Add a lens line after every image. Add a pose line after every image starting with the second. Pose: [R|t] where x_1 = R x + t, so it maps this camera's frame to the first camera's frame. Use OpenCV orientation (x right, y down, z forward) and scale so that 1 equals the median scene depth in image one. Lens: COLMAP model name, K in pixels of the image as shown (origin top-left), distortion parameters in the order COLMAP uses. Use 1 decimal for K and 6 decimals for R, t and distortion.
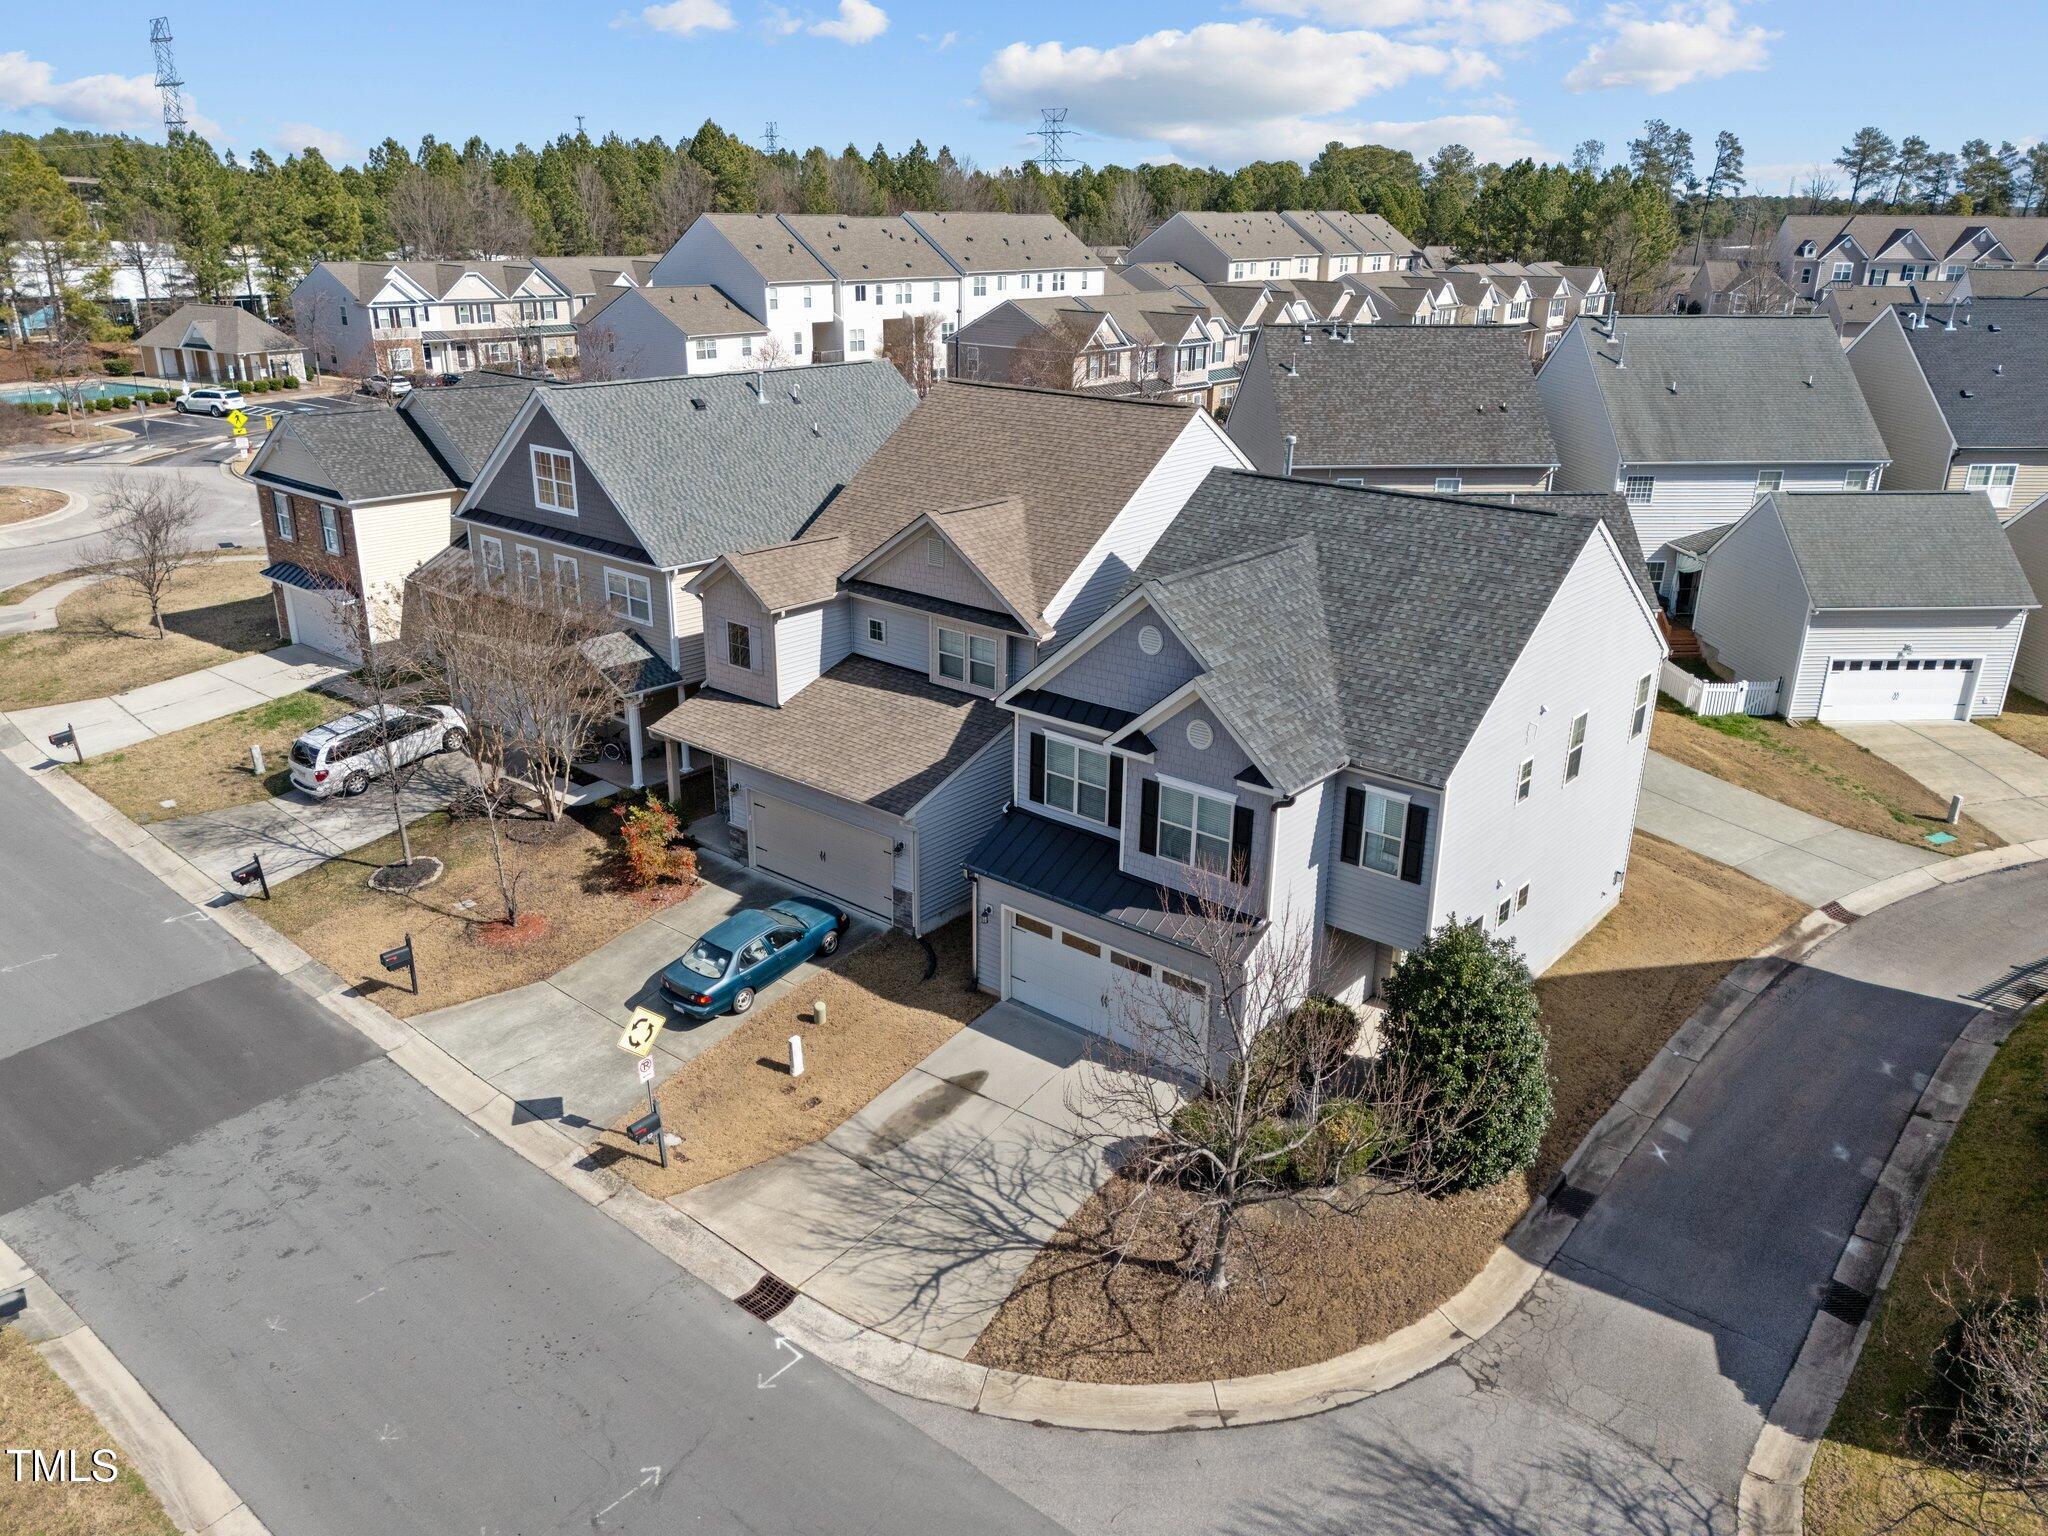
lens RADIAL K [[1493.9, 0, 1026.3], [0, 1493.9, 760.4], [0, 0, 1]] dist [0.078264, -0.073148]
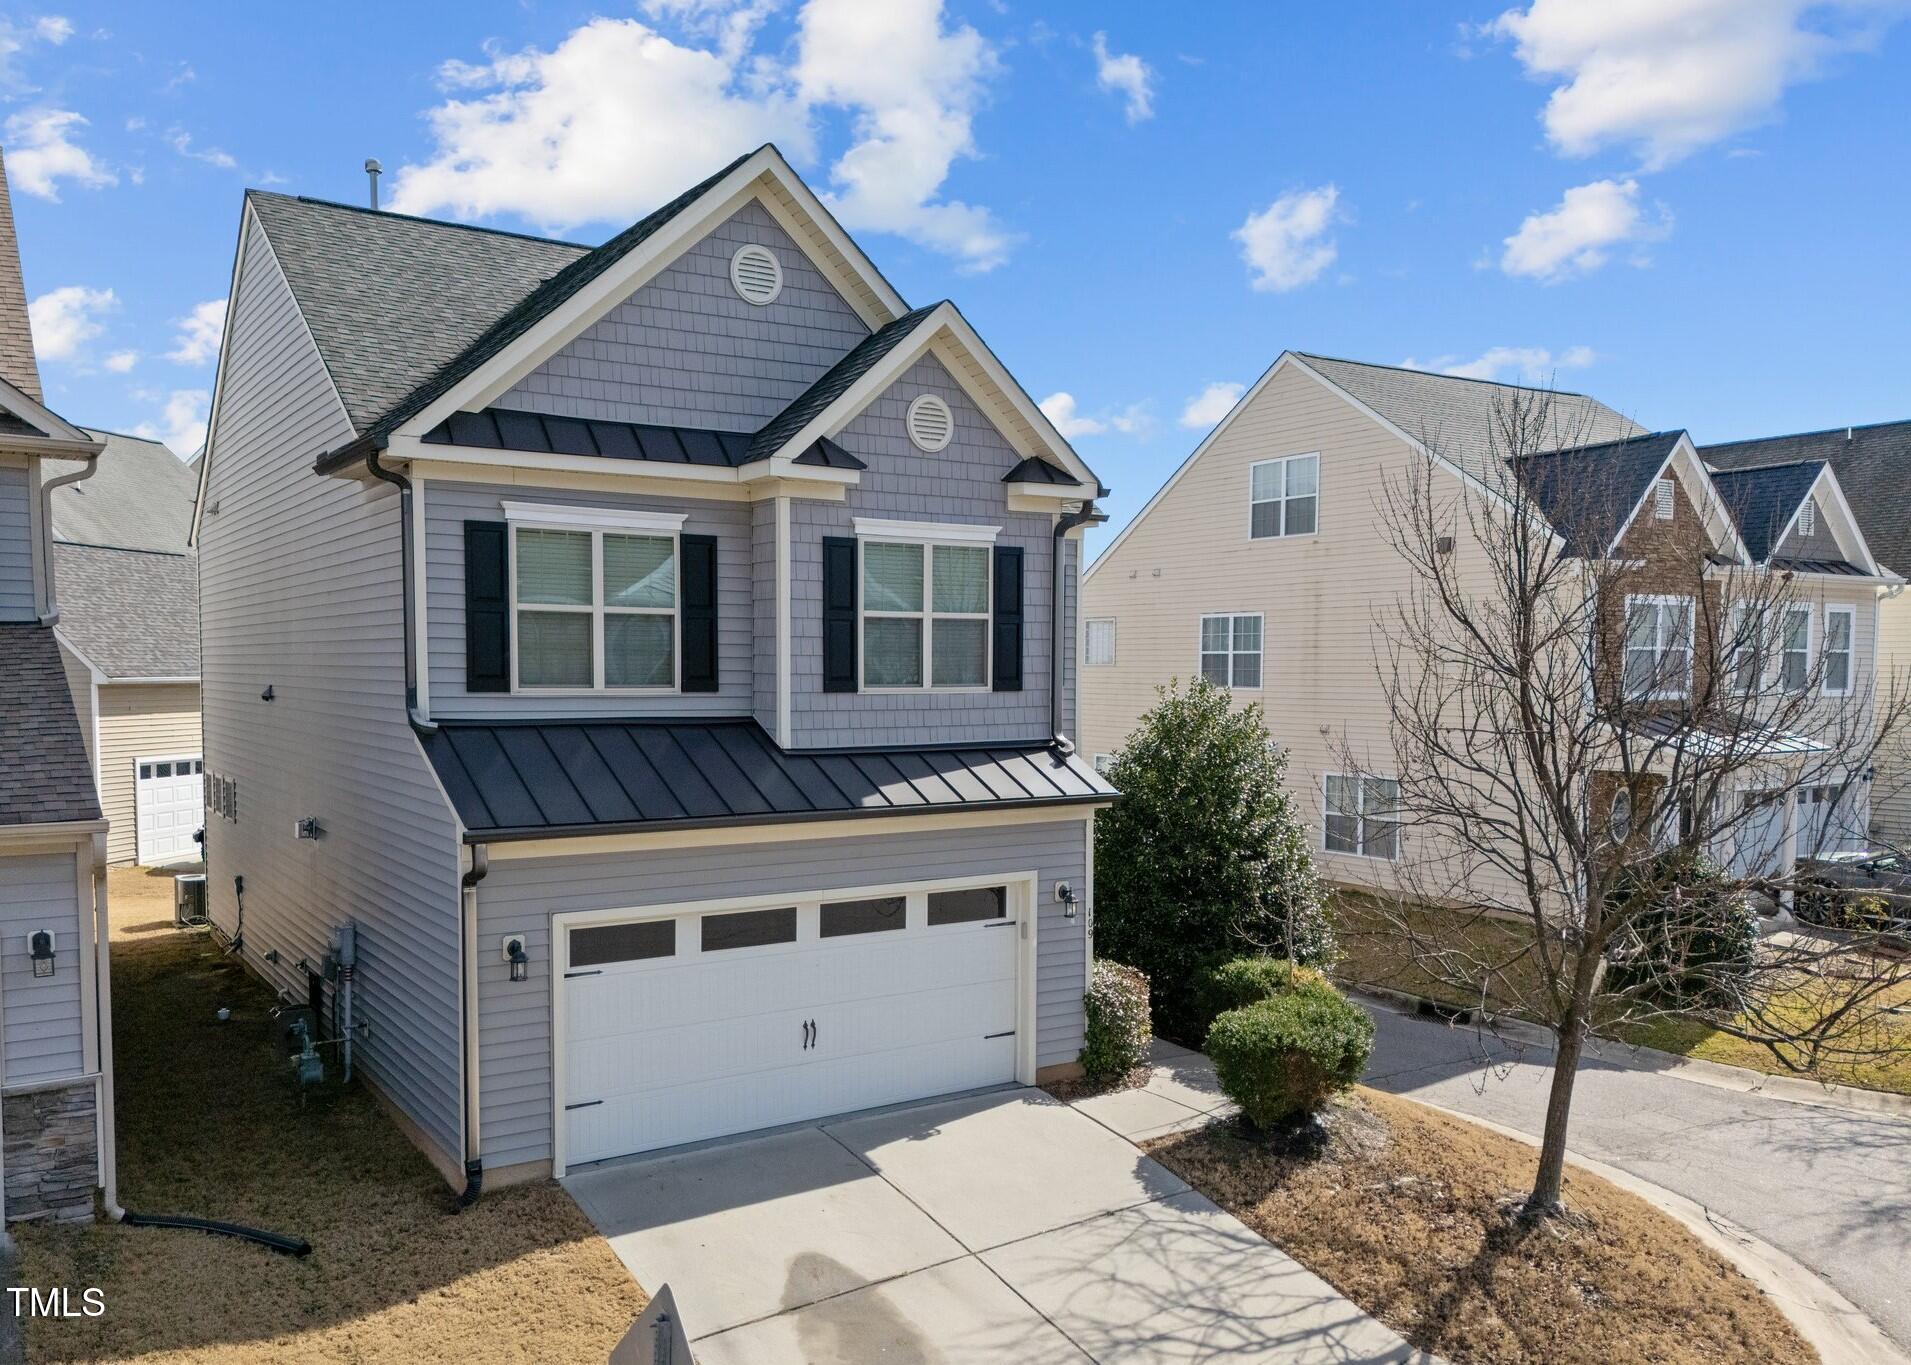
lens RADIAL K [[1491.2, 0, 883.4], [0, 1491.2, 773.2], [0, 0, 1]] dist [0.077005, -0.088772]
pose [[0.314464, -0.079859, 0.945904, -0.362478], [0.329975, 0.943511, -0.030043, 0.099336], [-0.890072, 0.321572, 0.323052, 0.759607]]
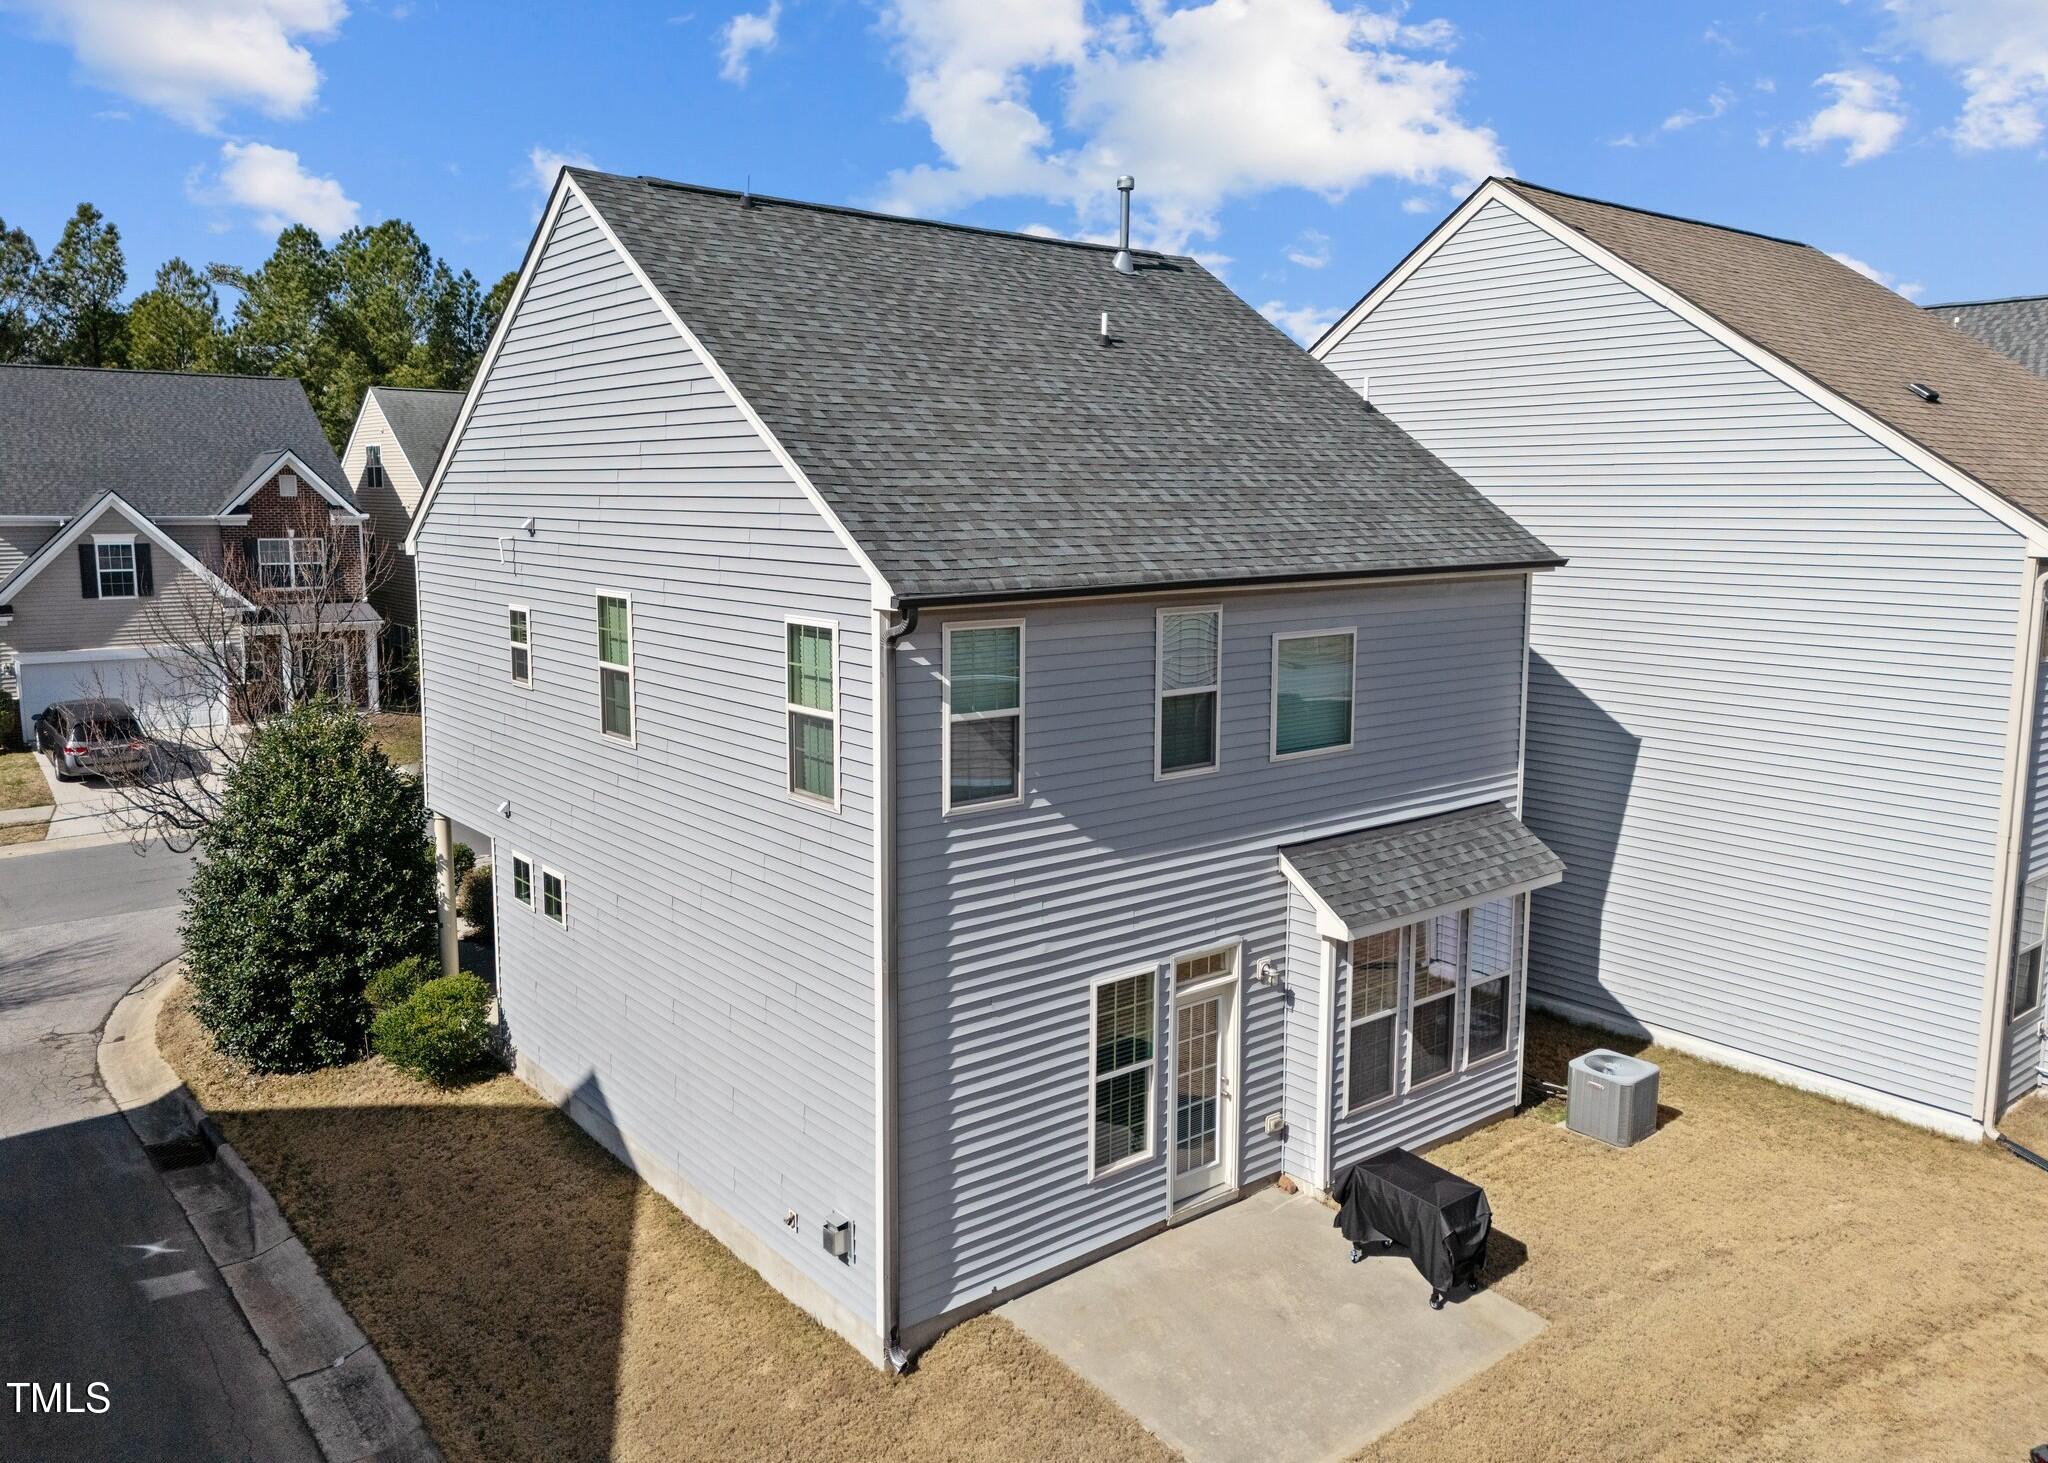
lens RADIAL K [[1498.4, 0, 1022.1], [0, 1498.4, 694.3], [0, 0, 1]] dist [0.079730, -0.066700]
pose [[-0.202754, 0.116495, -0.972276, 0.809569], [-0.346069, 0.920301, 0.182435, -0.133783], [0.916039, 0.373464, -0.146279, 1.195639]]
